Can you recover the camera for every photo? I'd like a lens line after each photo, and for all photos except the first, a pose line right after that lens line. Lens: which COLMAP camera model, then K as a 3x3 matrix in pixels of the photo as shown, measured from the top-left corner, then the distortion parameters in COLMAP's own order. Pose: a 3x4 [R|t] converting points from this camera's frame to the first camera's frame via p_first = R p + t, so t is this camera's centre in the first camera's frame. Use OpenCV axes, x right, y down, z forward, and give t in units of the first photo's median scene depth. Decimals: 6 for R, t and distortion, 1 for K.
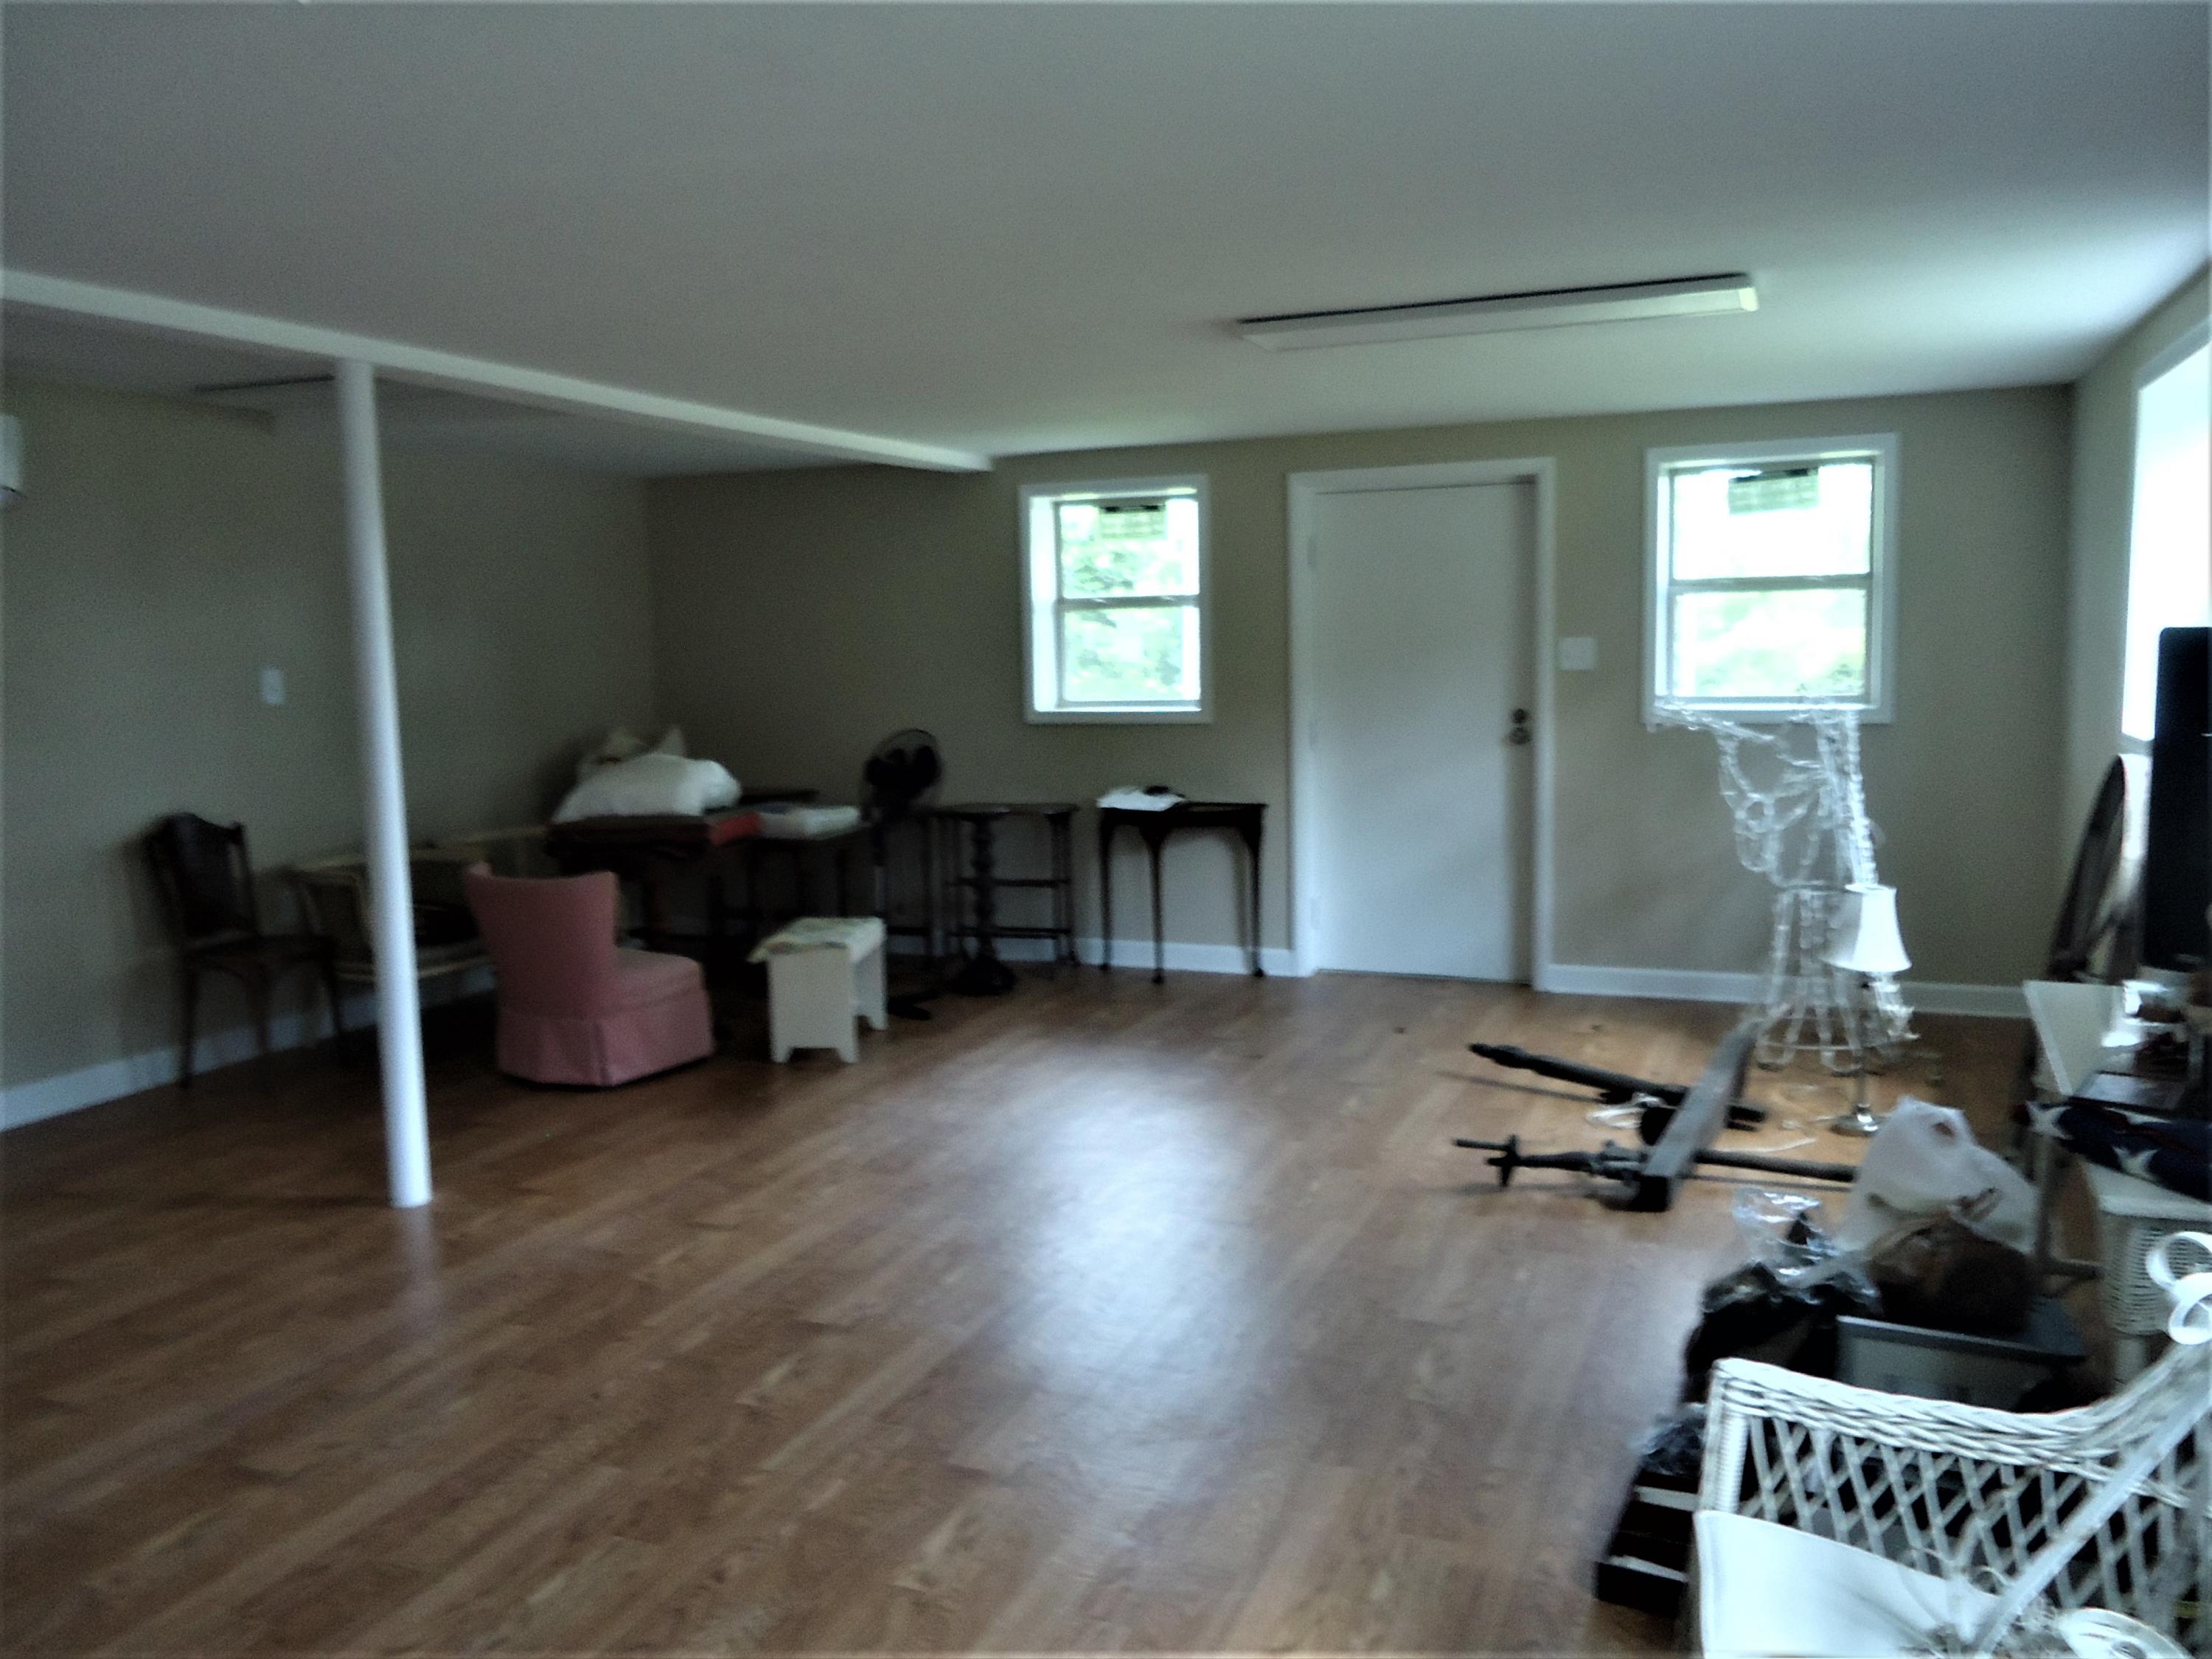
lens RADIAL K [[1650.1, 0, 1095.5], [0, 1650.1, 822.8], [0, 0, 1]] dist [0.000001, -0.001472]
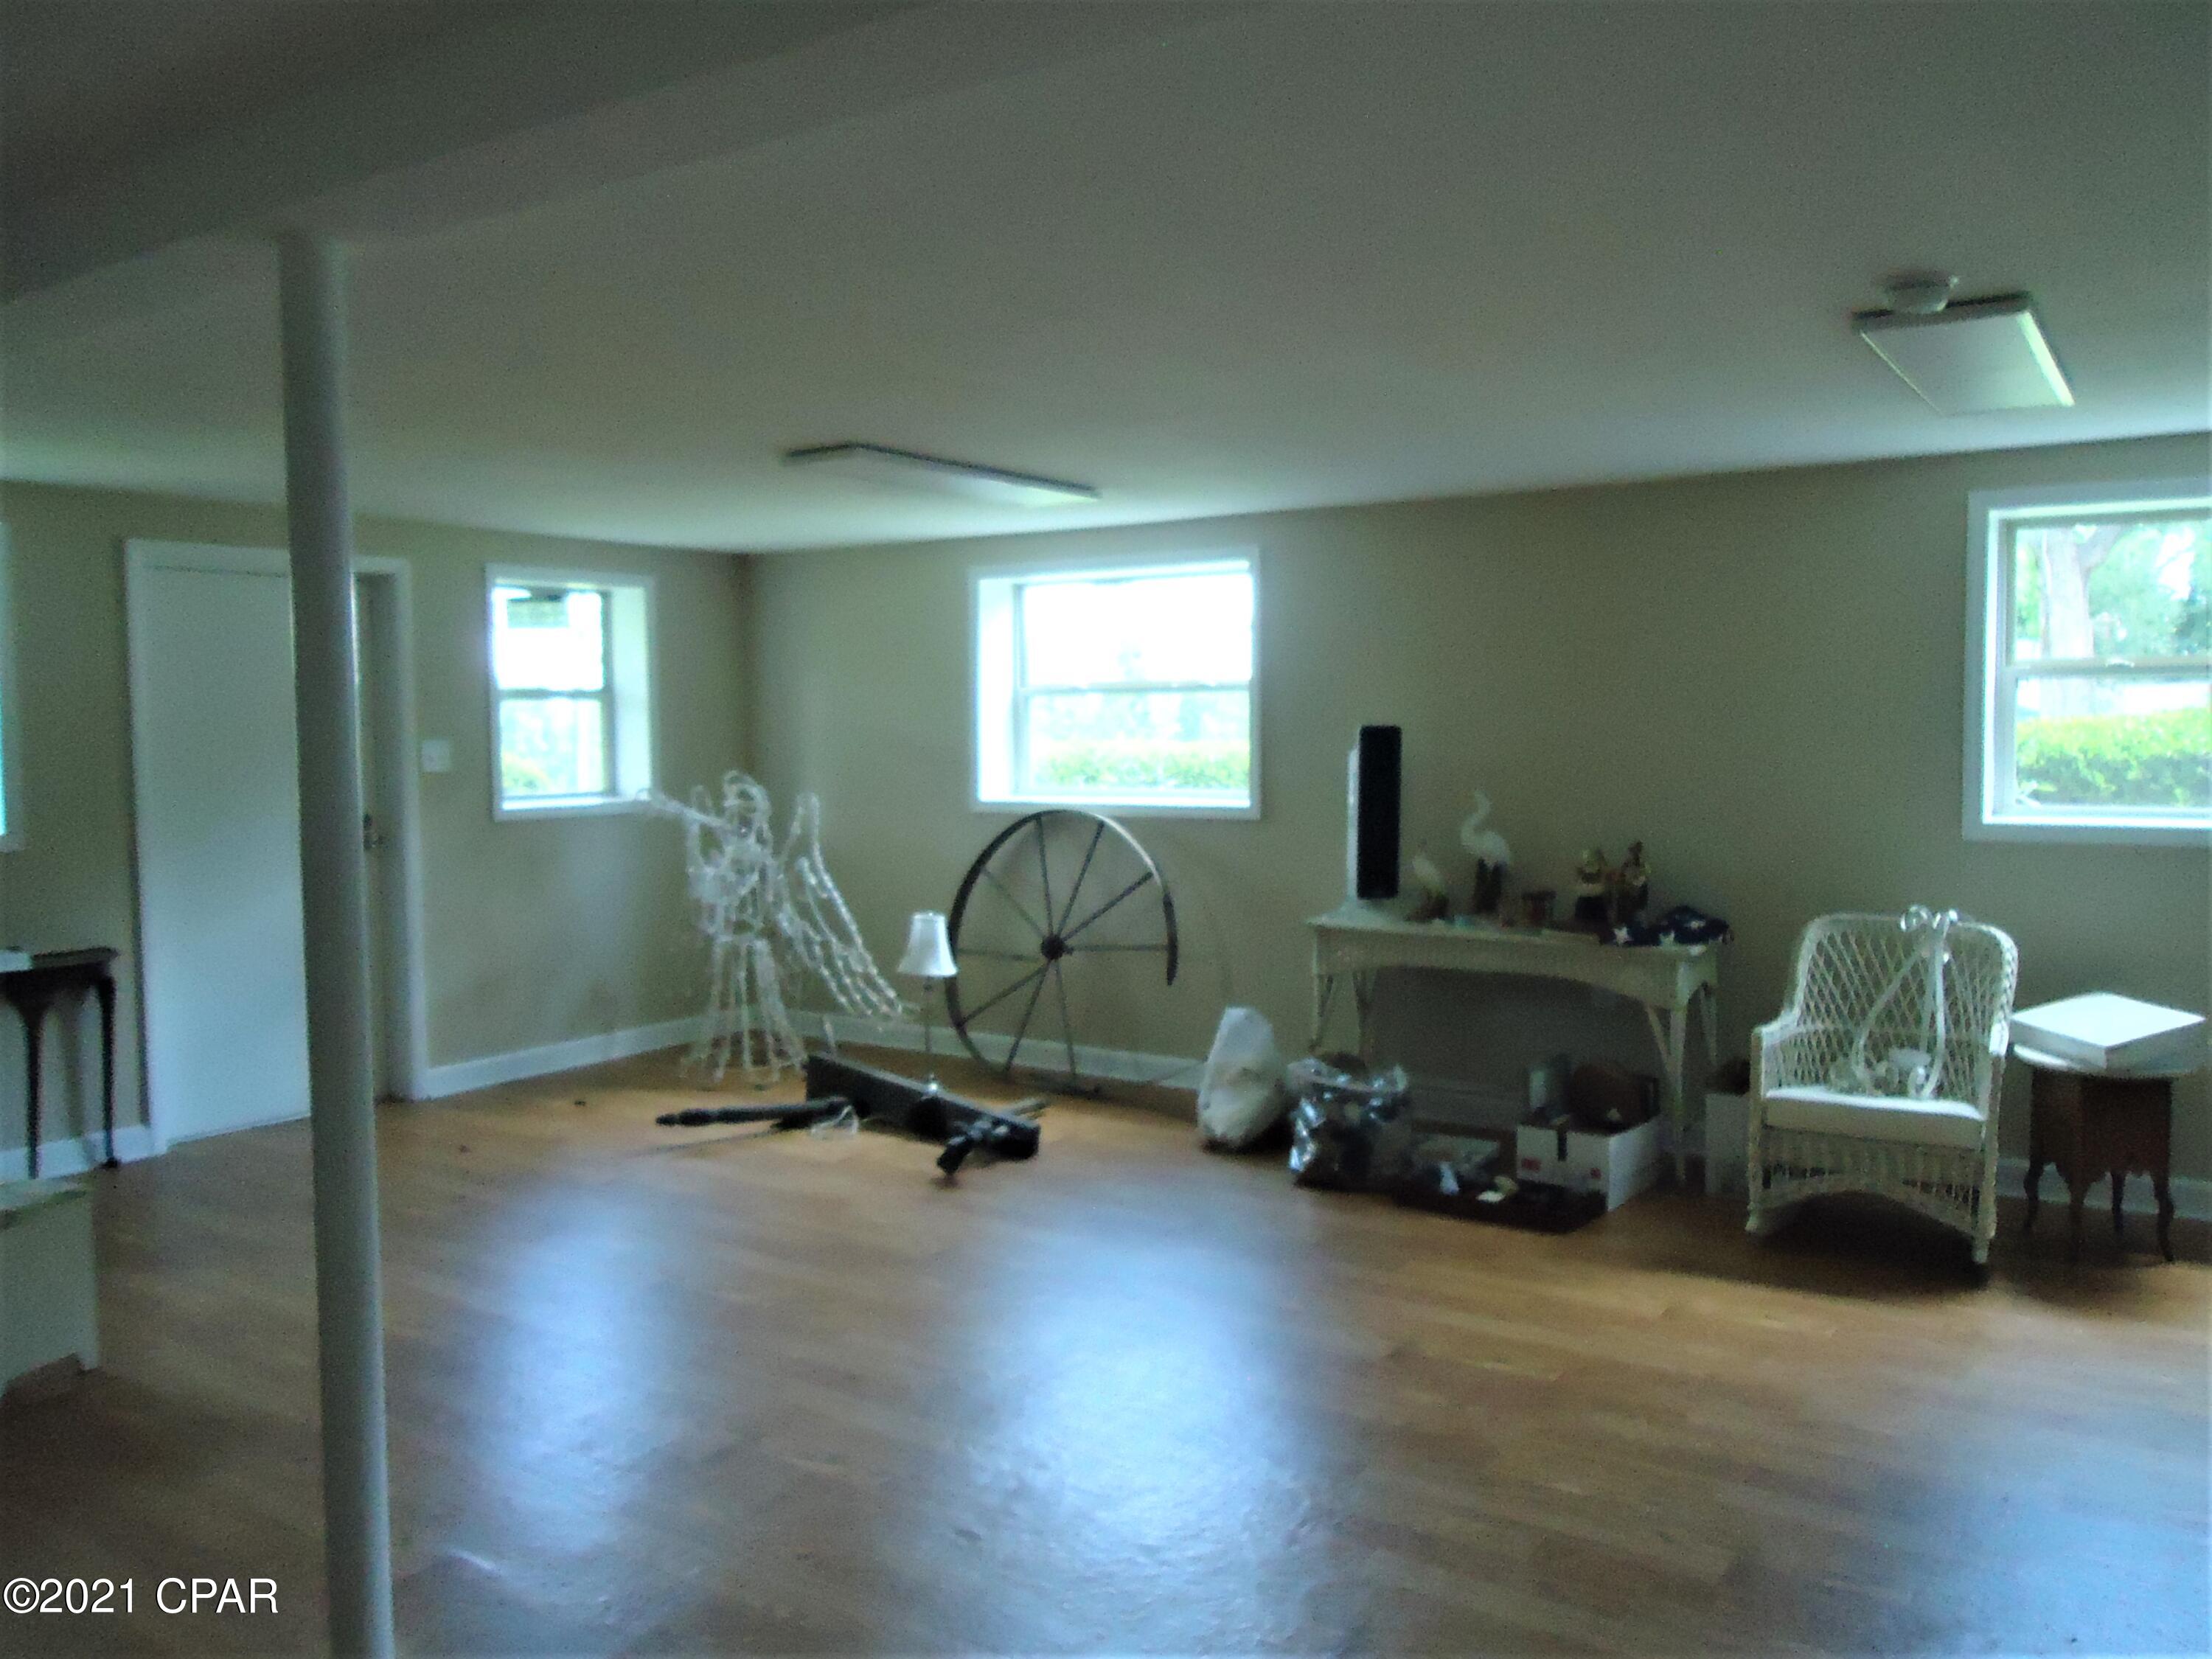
lens RADIAL K [[1650.1, 0, 1095.5], [0, 1650.1, 822.8], [0, 0, 1]] dist [0.000001, -0.001472]
pose [[0.208365, -0.045727, 0.976982, -0.627024], [0.109815, 0.993684, 0.023088, -0.041152], [-0.971867, 0.102477, 0.212070, 0.402027]]
